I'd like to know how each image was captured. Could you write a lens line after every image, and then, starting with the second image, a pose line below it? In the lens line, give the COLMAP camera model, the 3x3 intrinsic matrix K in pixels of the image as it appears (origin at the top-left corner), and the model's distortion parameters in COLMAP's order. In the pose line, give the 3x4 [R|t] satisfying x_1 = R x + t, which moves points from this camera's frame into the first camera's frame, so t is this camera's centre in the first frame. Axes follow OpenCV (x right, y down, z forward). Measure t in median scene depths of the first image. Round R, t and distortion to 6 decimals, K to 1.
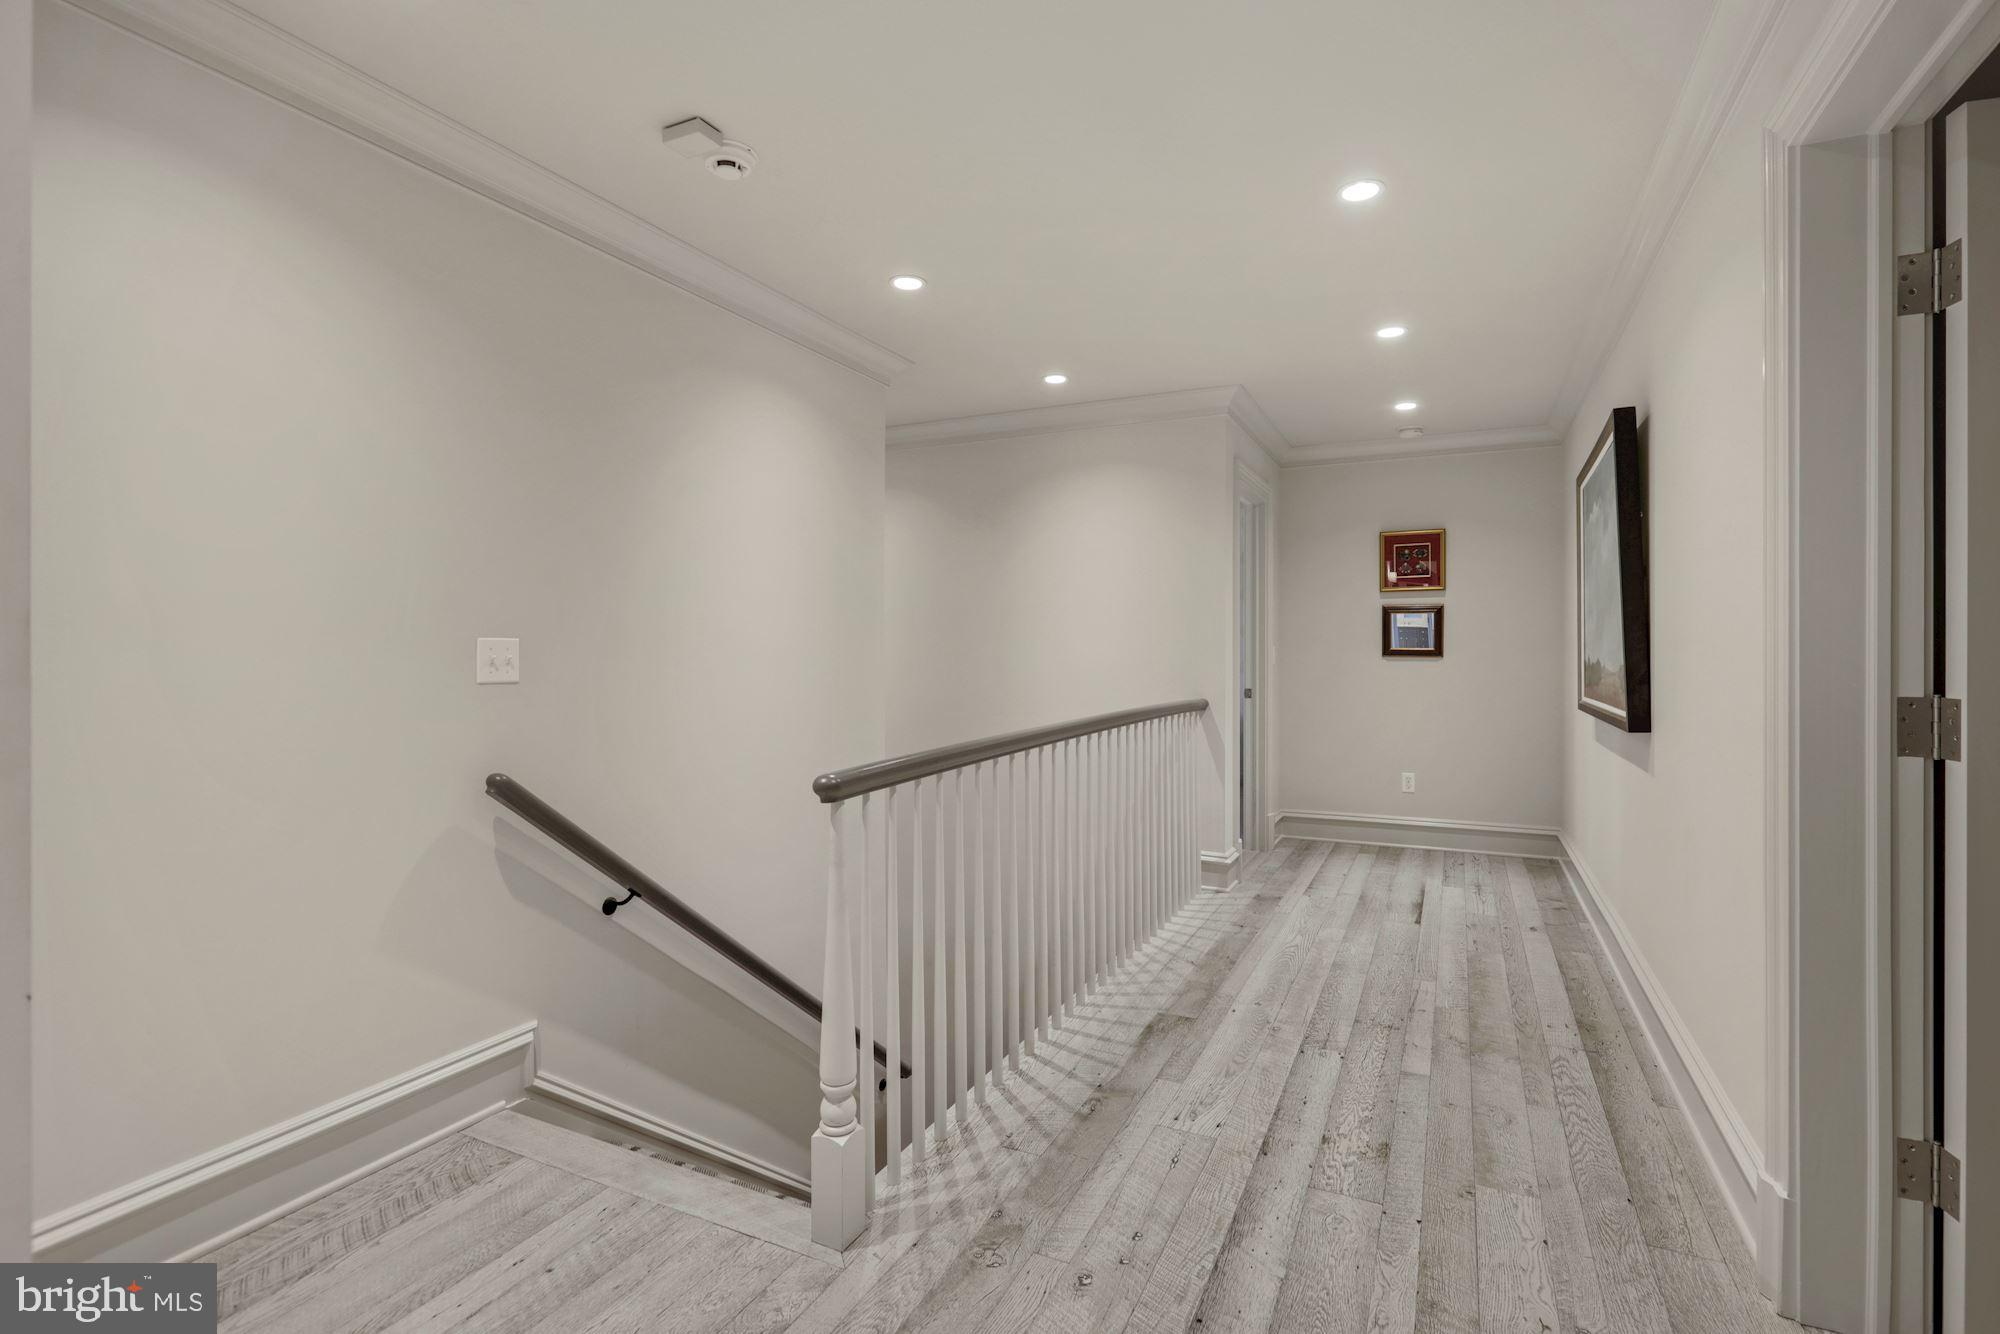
lens RADIAL K [[932.4, 0, 1015.8], [0, 932.4, 662.6], [0, 0, 1]] dist [0.016530, -0.000025]
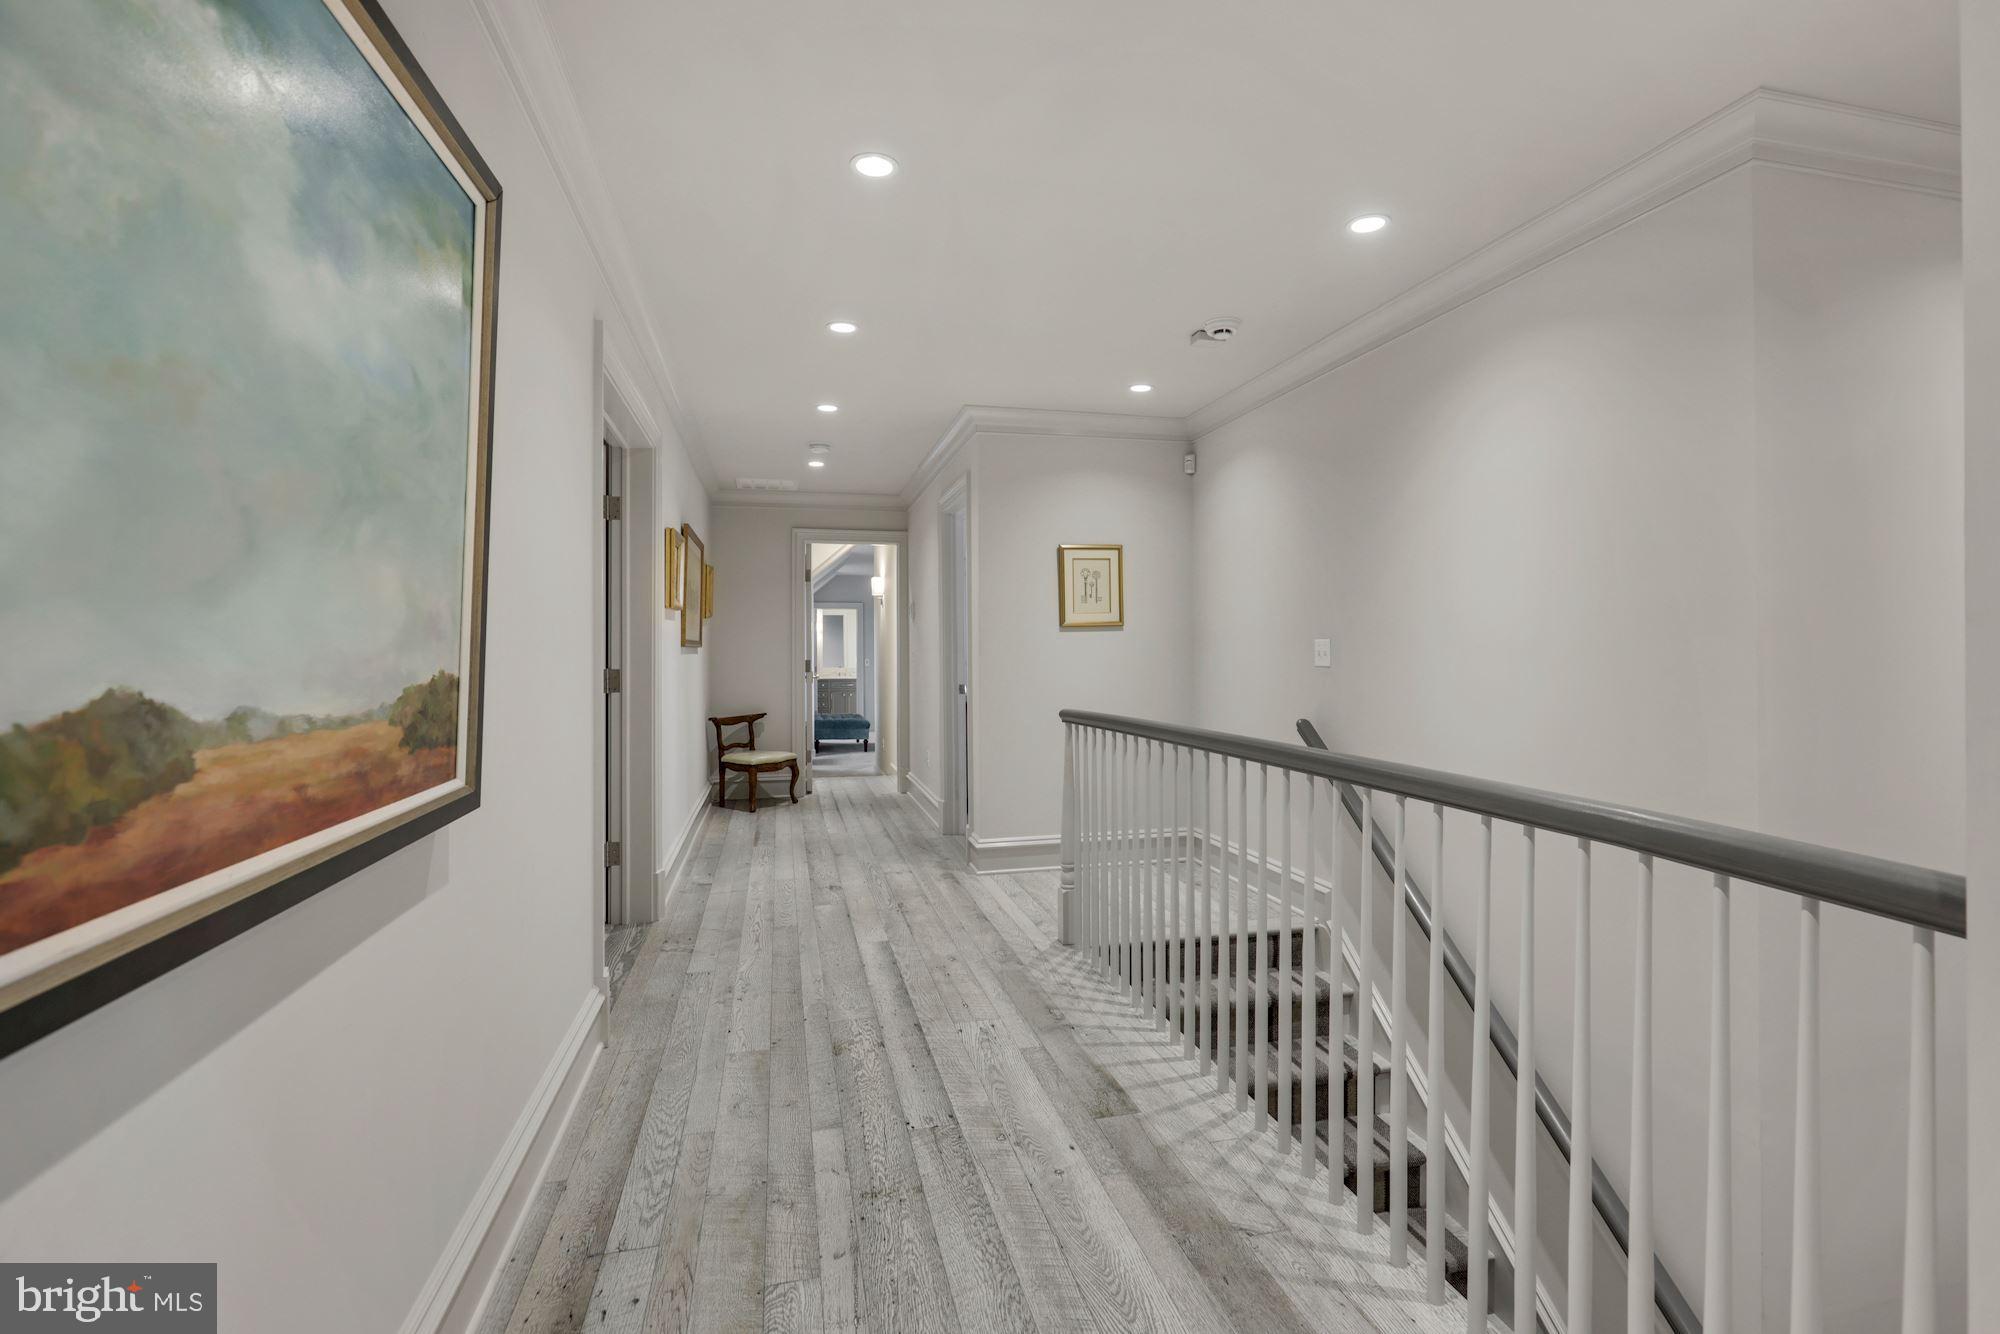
lens RADIAL K [[932.4, 0, 1009.4], [0, 932.4, 653.8], [0, 0, 1]] dist [0.016530, -0.000025]
pose [[-0.774748, 0.006413, -0.632238, 0.877142], [-0.001297, 0.999930, 0.011732, -0.017422], [0.632269, 0.009909, -0.774685, 1.849920]]
